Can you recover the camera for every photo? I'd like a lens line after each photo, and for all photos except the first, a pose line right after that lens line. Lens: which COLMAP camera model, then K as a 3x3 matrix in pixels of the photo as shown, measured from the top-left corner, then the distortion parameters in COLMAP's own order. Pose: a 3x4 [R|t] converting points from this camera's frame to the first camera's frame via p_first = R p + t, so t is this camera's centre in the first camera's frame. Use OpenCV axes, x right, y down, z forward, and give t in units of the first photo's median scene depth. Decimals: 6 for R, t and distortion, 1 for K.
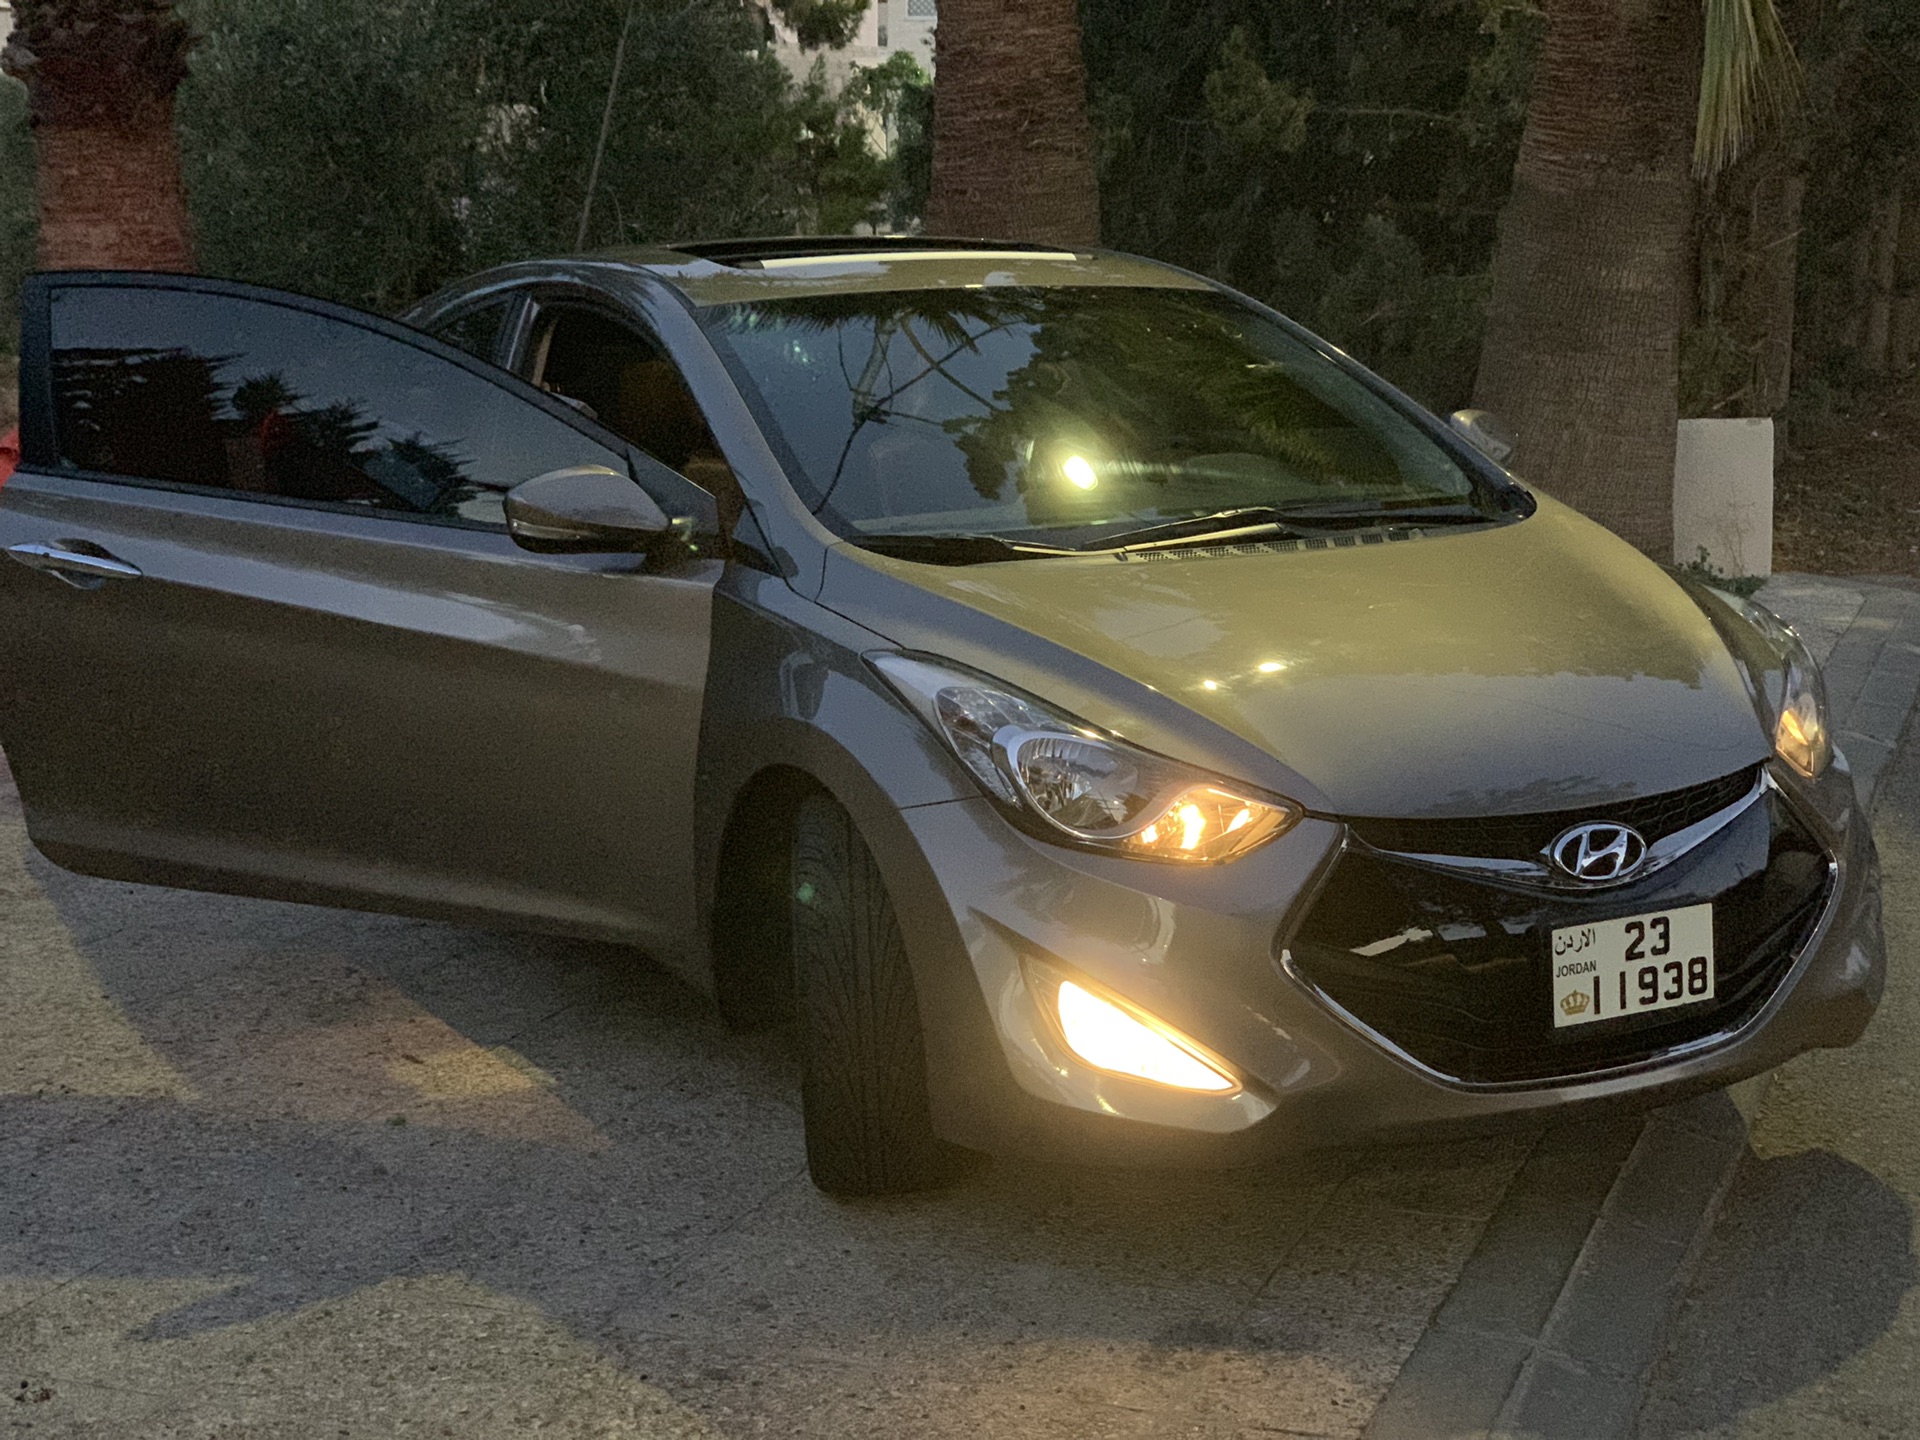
lens RADIAL K [[2927.1, 0, 959.3], [0, 2927.1, 719.4], [0, 0, 1]] dist [0.030371, 0.000000]
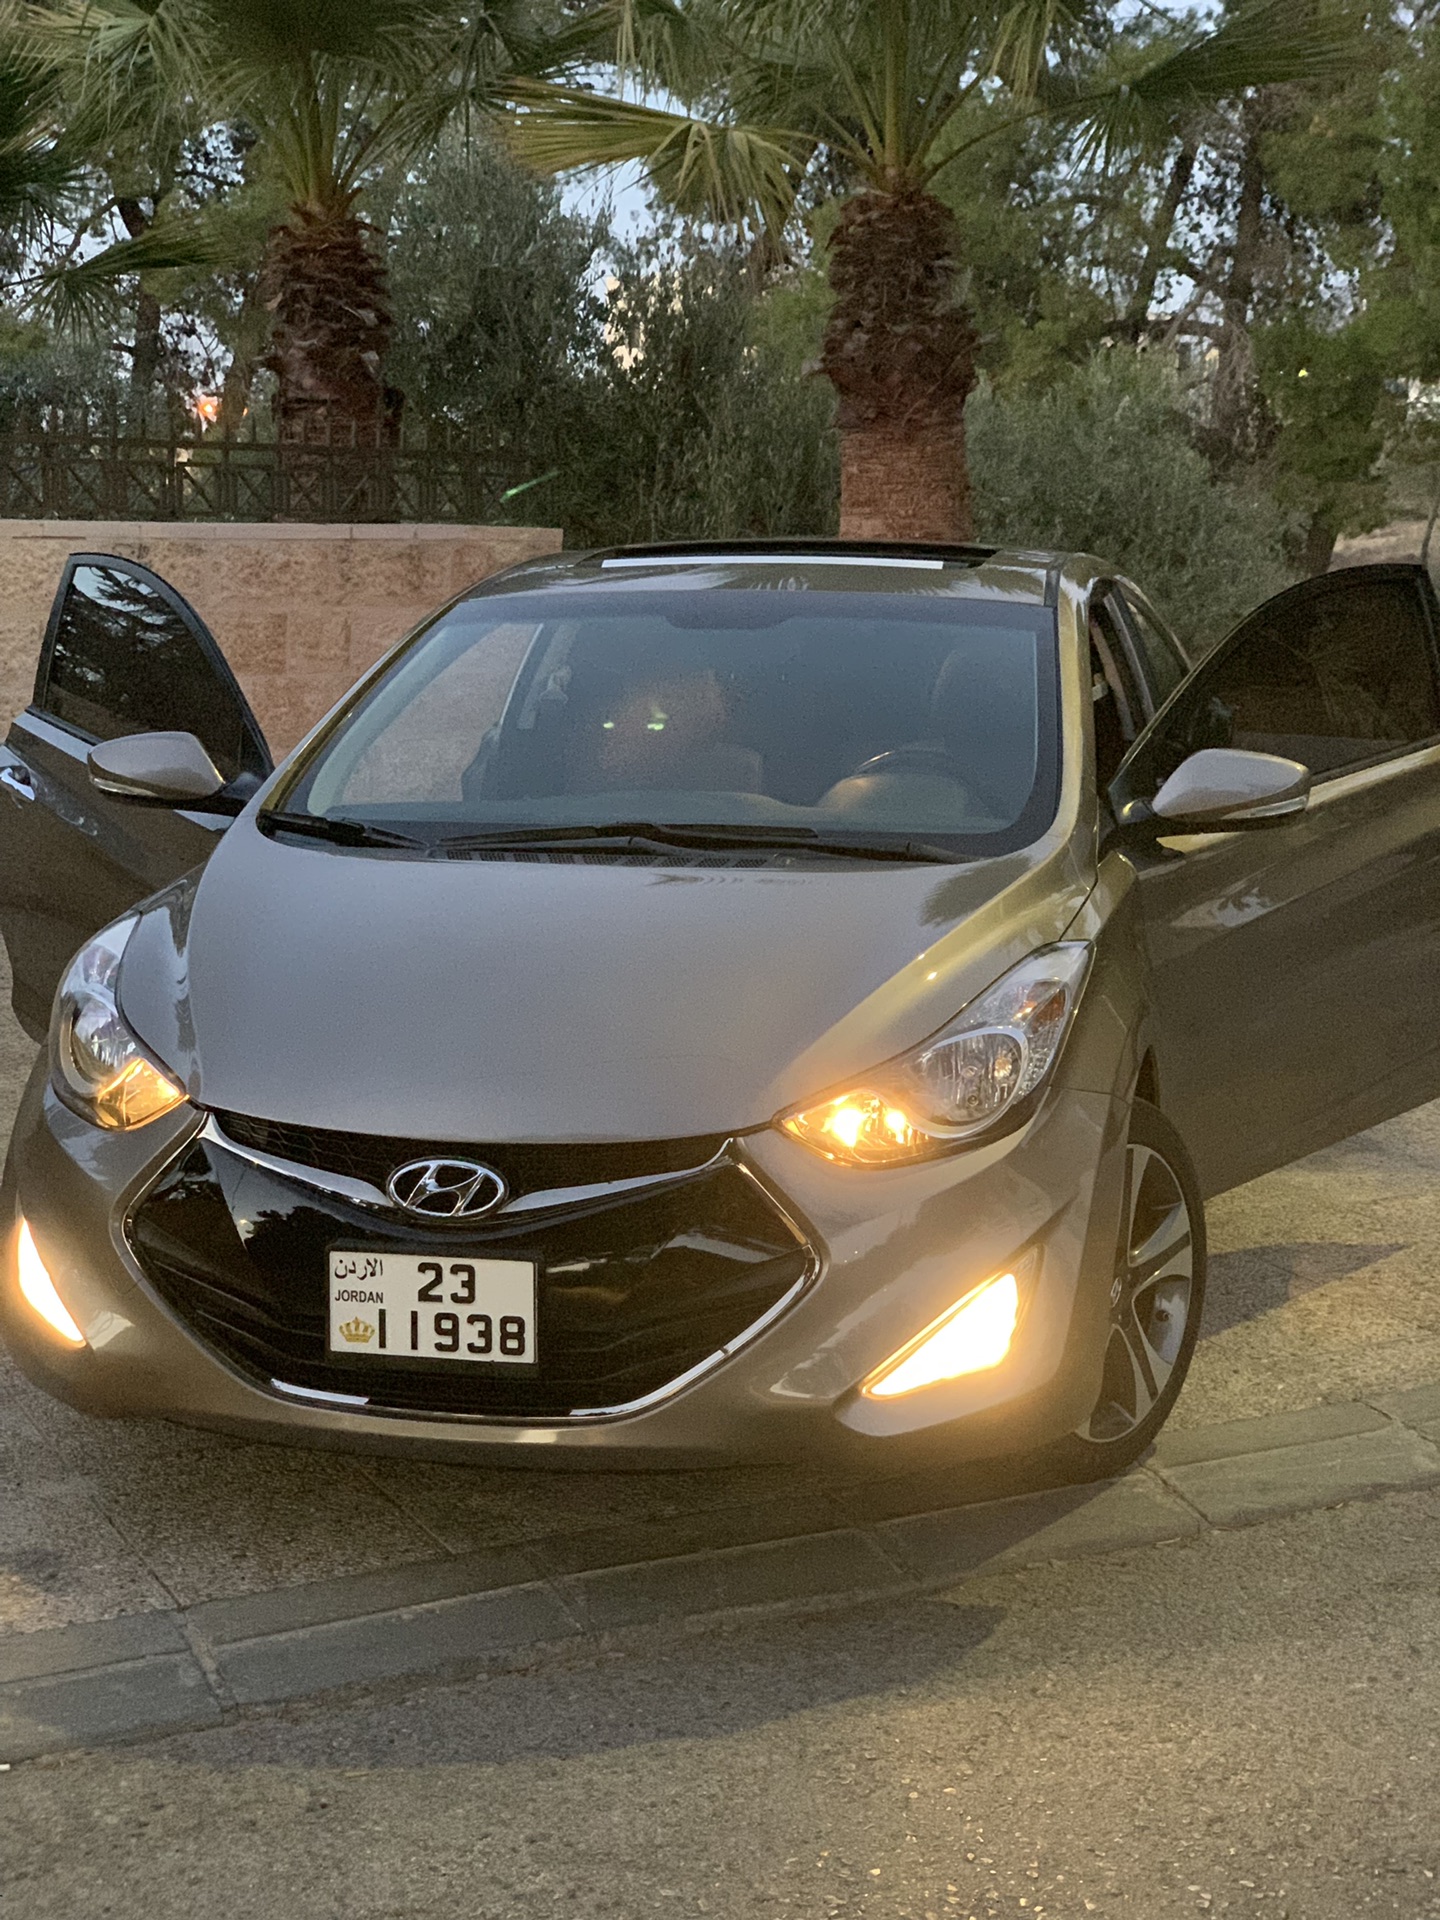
lens RADIAL K [[2927.1, 0, 727.5], [0, 2927.1, 955.2], [0, 0, 1]] dist [0.030371, 0.000000]
pose [[0.745023, 0.113532, -0.657306, 0.919649], [-0.124782, 0.991735, 0.029862, -0.071740], [0.655263, 0.059772, 0.753032, 0.331248]]
